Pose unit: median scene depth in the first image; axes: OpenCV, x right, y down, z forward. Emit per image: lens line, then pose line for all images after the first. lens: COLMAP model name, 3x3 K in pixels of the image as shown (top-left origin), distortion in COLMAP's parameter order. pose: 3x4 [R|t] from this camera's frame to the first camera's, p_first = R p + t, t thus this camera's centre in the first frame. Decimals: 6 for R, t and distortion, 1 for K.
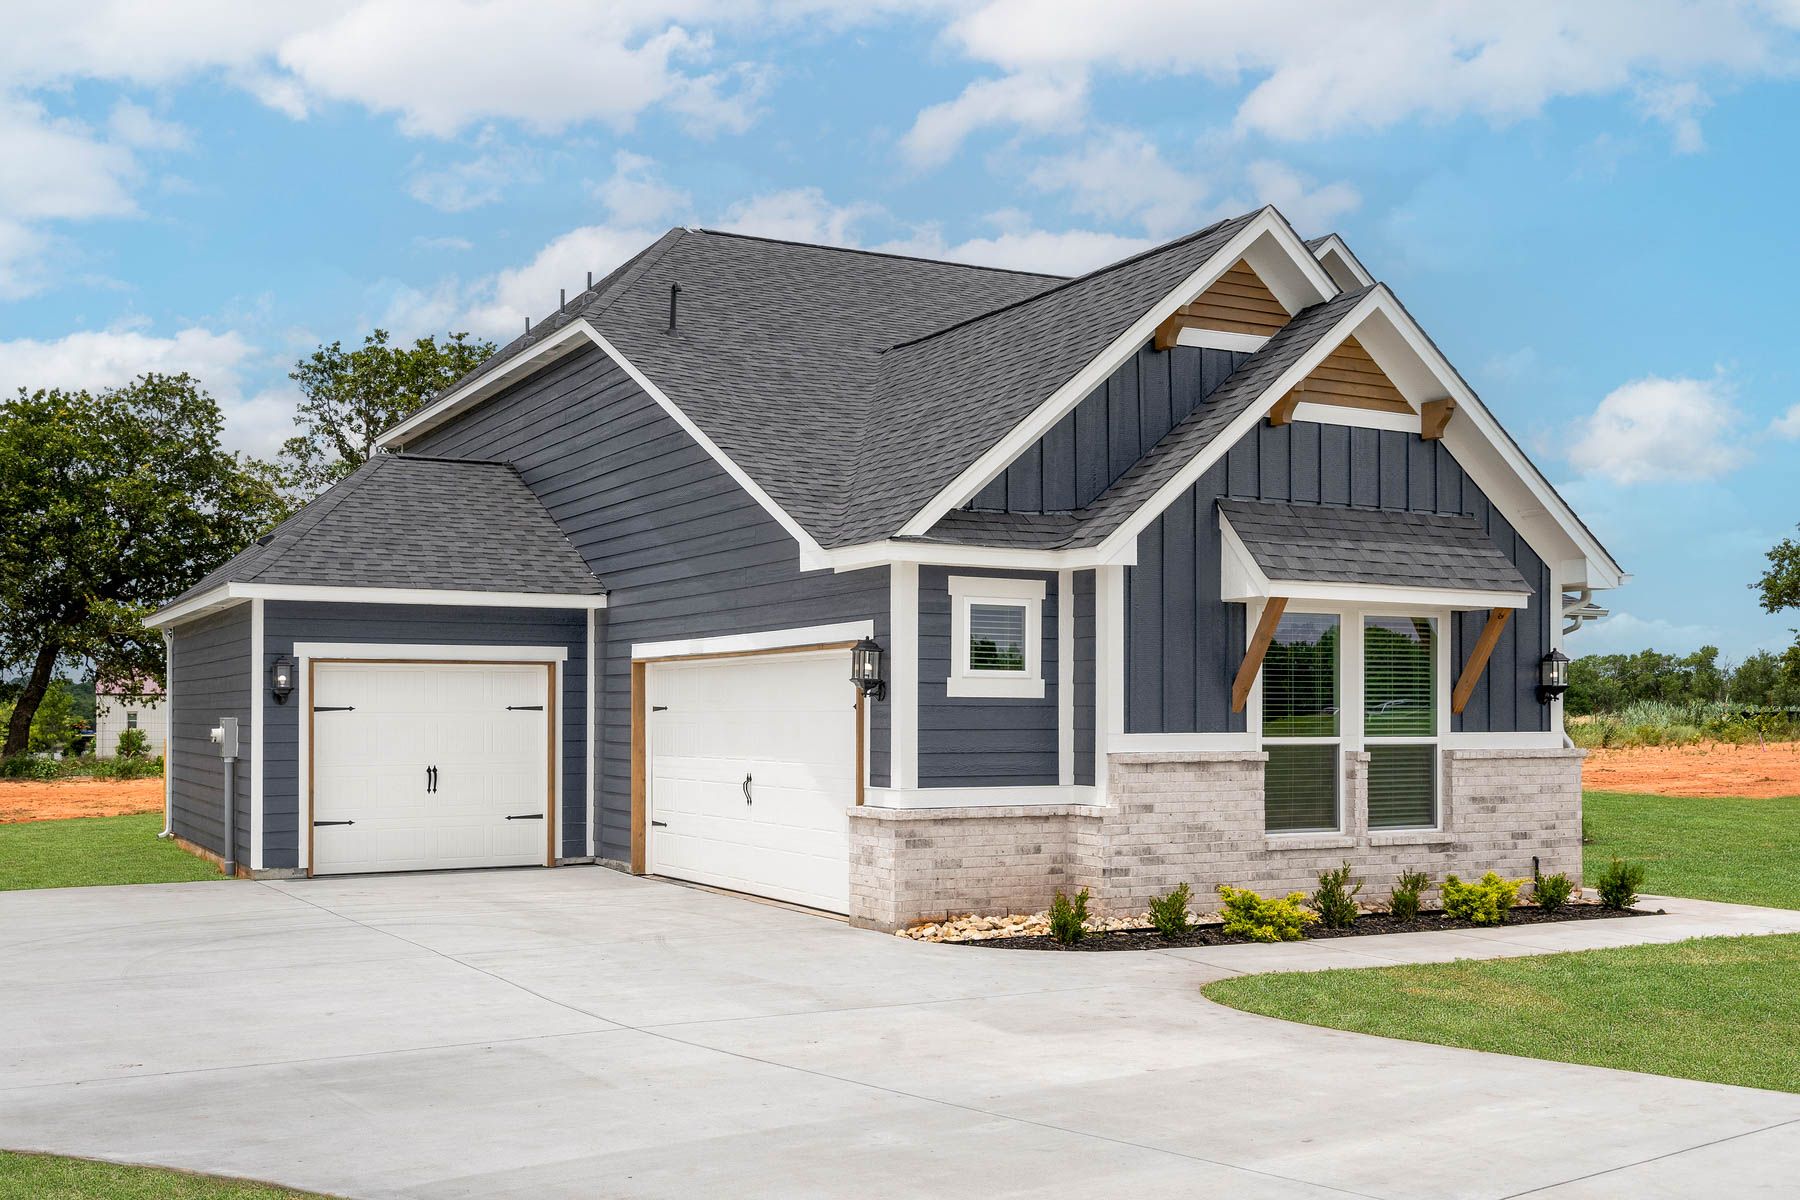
lens RADIAL K [[2047.1, 0, 900.0], [0, 2047.1, 600.0], [0, 0, 1]] dist [0.035603, 0.018834]
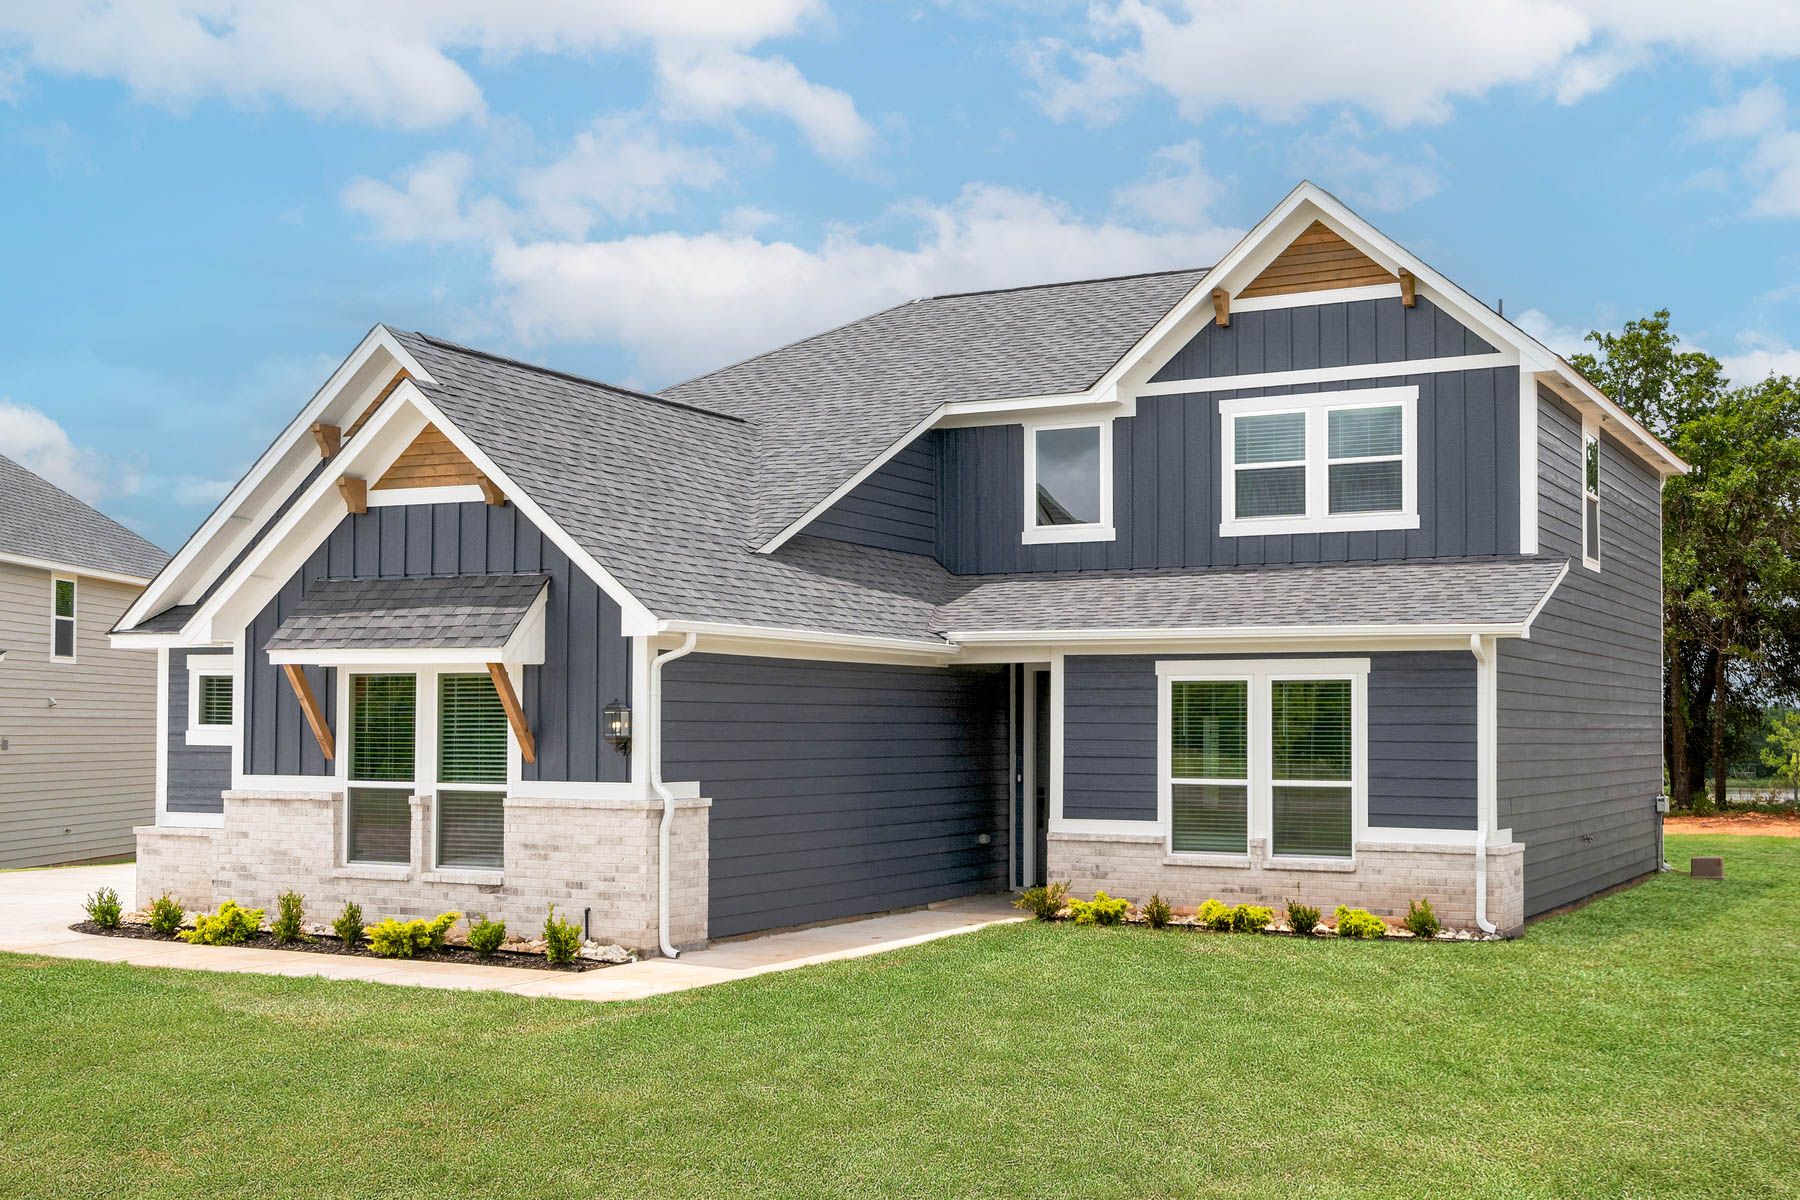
lens RADIAL K [[2047.1, 0, 900.0], [0, 2047.1, 600.0], [0, 0, 1]] dist [0.035603, 0.018834]
pose [[0.525946, -0.053218, -0.848852, 1.342803], [0.035958, 0.998539, -0.040322, 0.022520], [0.849758, -0.009316, 0.527091, 0.649754]]
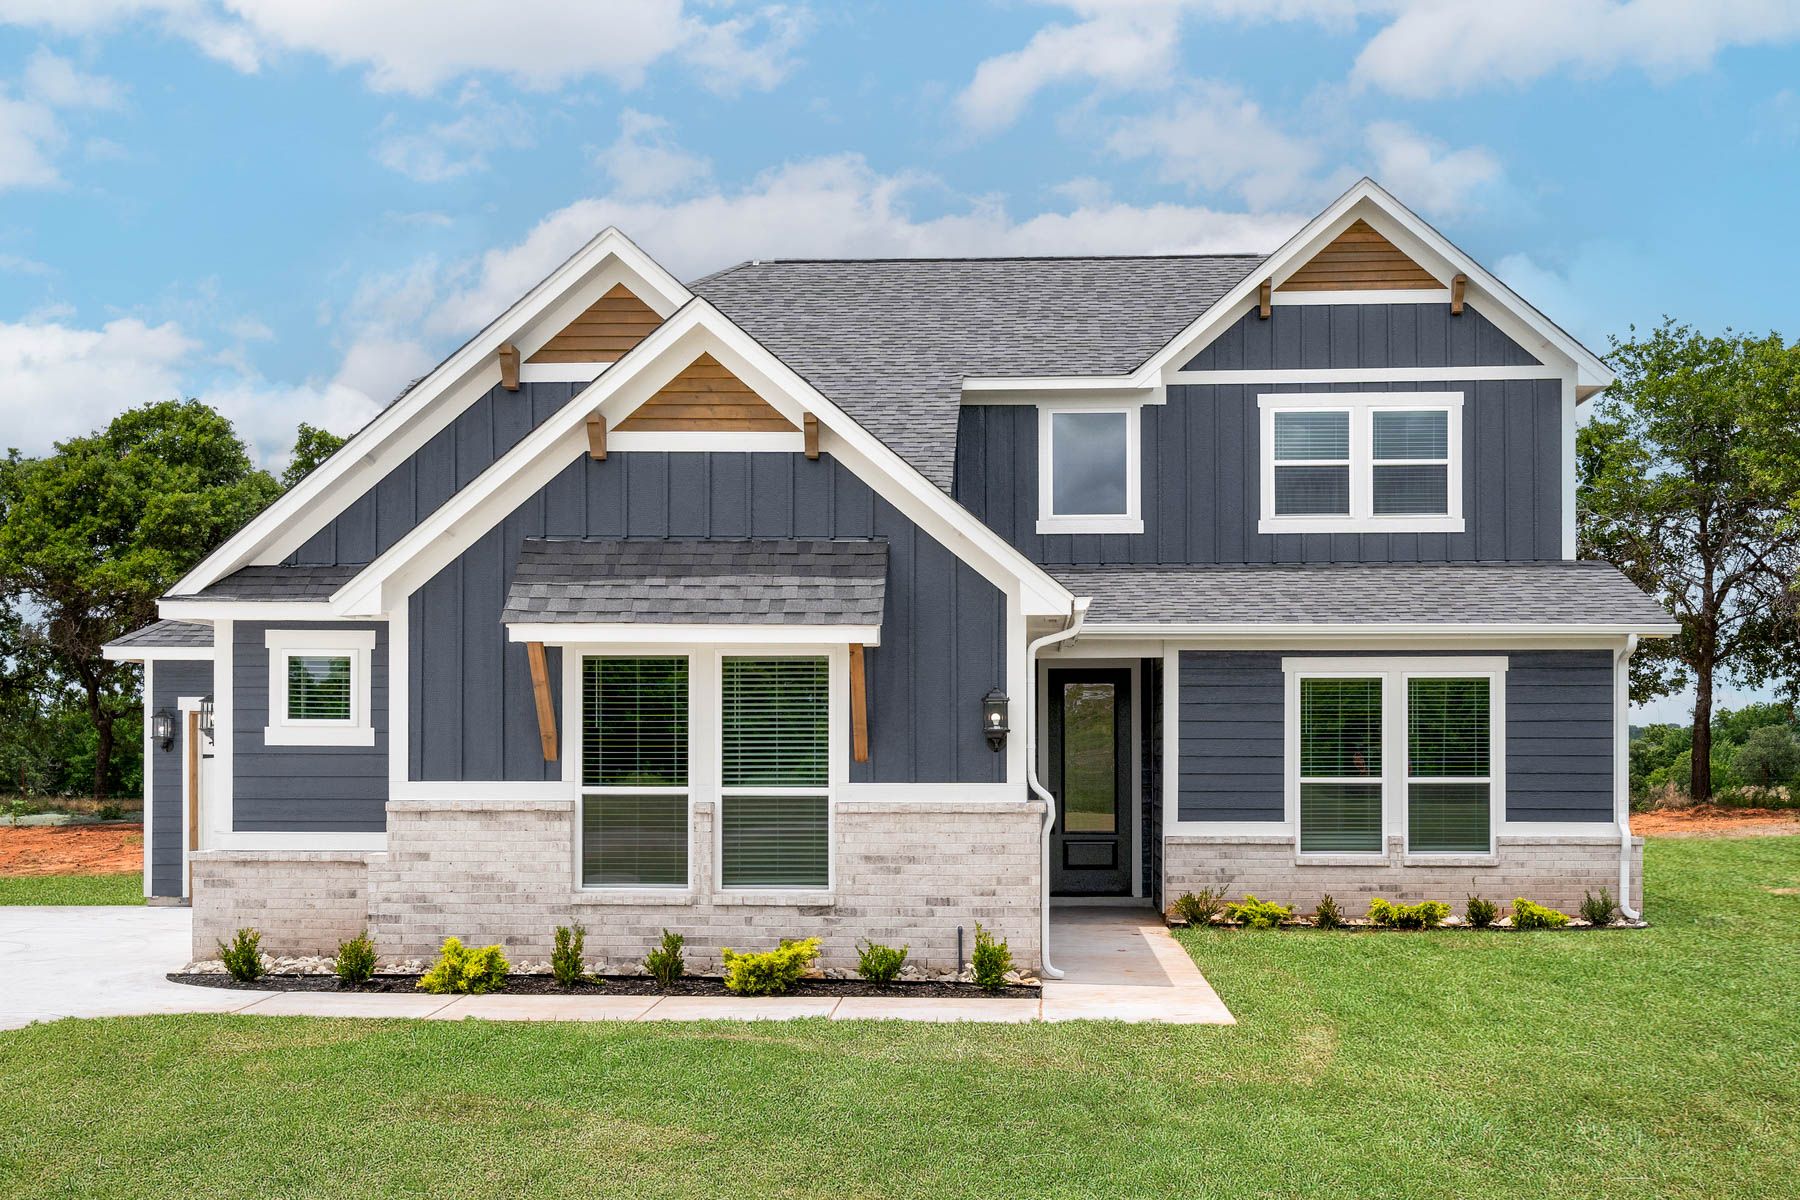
lens RADIAL K [[2098.9, 0, 902.7], [0, 2098.9, 685.1], [0, 0, 1]] dist [0.021258, -0.002293]
pose [[0.837903, -0.019801, -0.545459, 0.836063], [0.027086, 0.999619, 0.005319, 0.018582], [0.545146, -0.019231, 0.838120, 0.261185]]
